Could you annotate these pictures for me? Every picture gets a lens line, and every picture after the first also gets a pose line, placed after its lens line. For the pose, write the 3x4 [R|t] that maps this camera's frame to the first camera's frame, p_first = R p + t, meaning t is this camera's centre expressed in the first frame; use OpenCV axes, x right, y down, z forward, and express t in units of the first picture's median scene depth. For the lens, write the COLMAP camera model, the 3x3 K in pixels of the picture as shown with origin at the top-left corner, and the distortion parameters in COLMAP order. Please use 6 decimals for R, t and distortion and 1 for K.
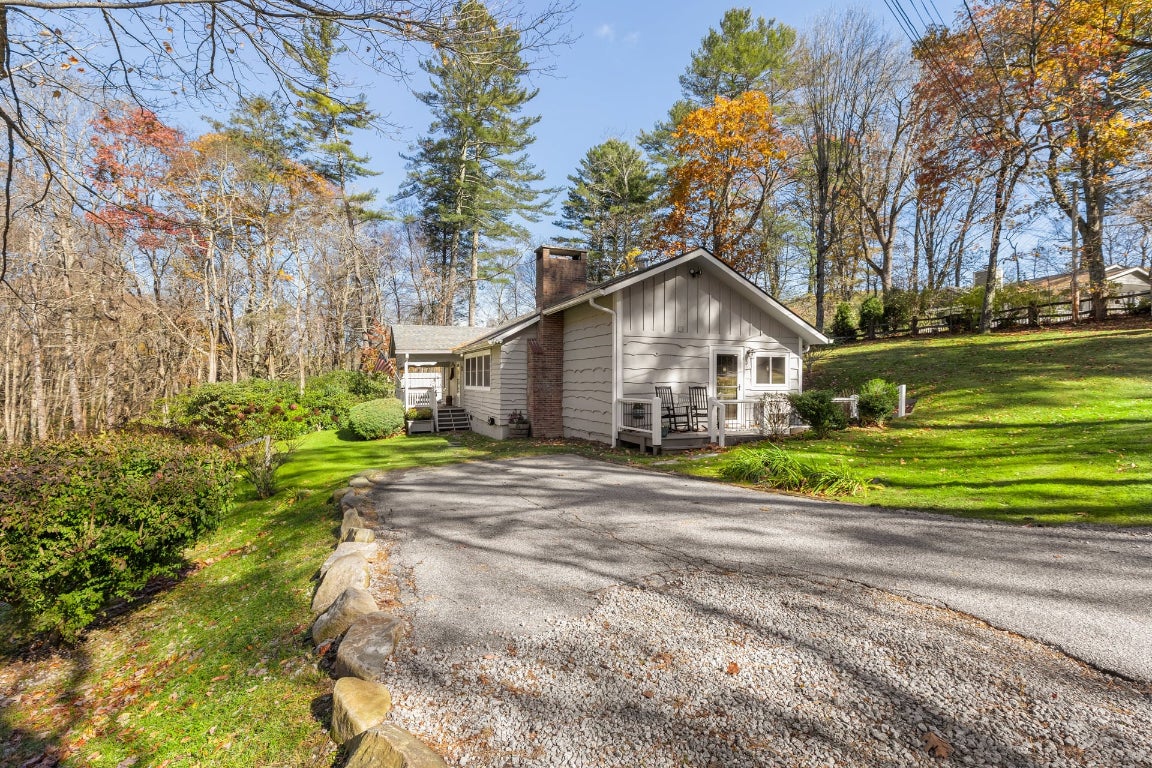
lens RADIAL K [[517.7, 0, 576.1], [0, 517.7, 376.9], [0, 0, 1]] dist [0.006619, -0.003102]
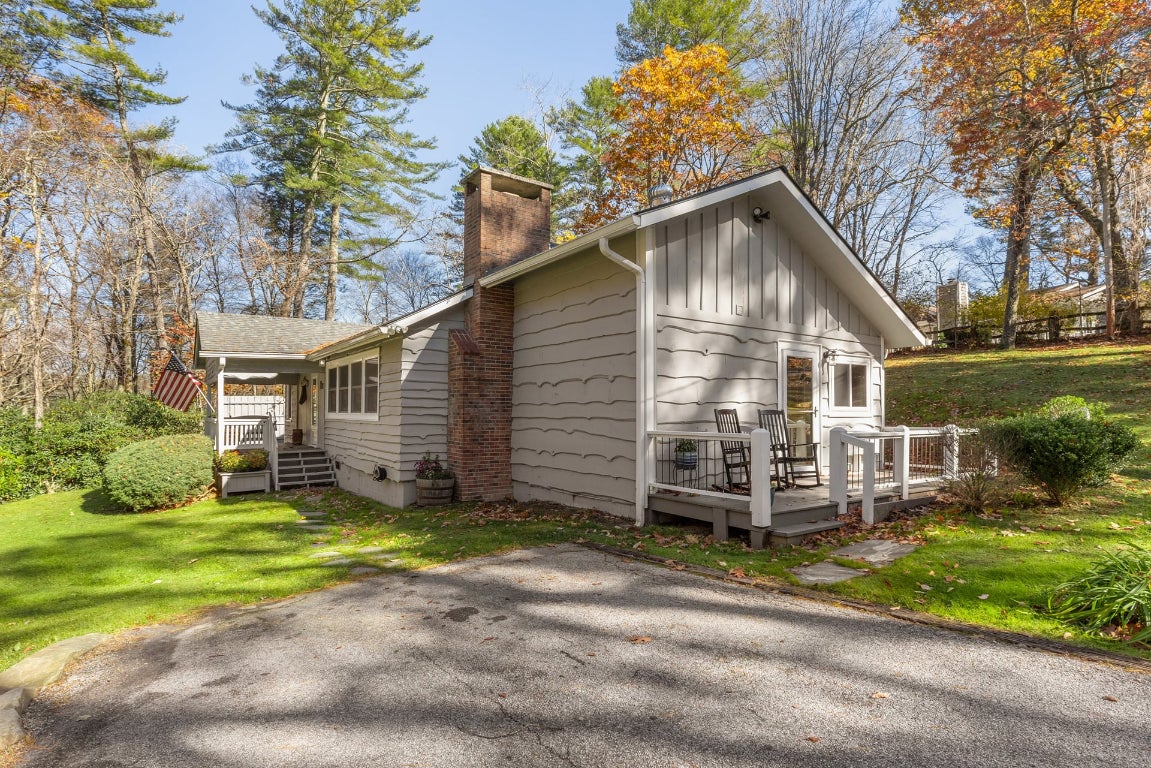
lens RADIAL K [[573.4, 0, 578.1], [0, 573.4, 396.2], [0, 0, 1]] dist [-0.001275, -0.000207]
pose [[0.975900, 0.006366, 0.218127, -0.075552], [-0.002165, 0.999808, -0.019492, 0.010645], [-0.218209, 0.018550, 0.975726, 0.283503]]
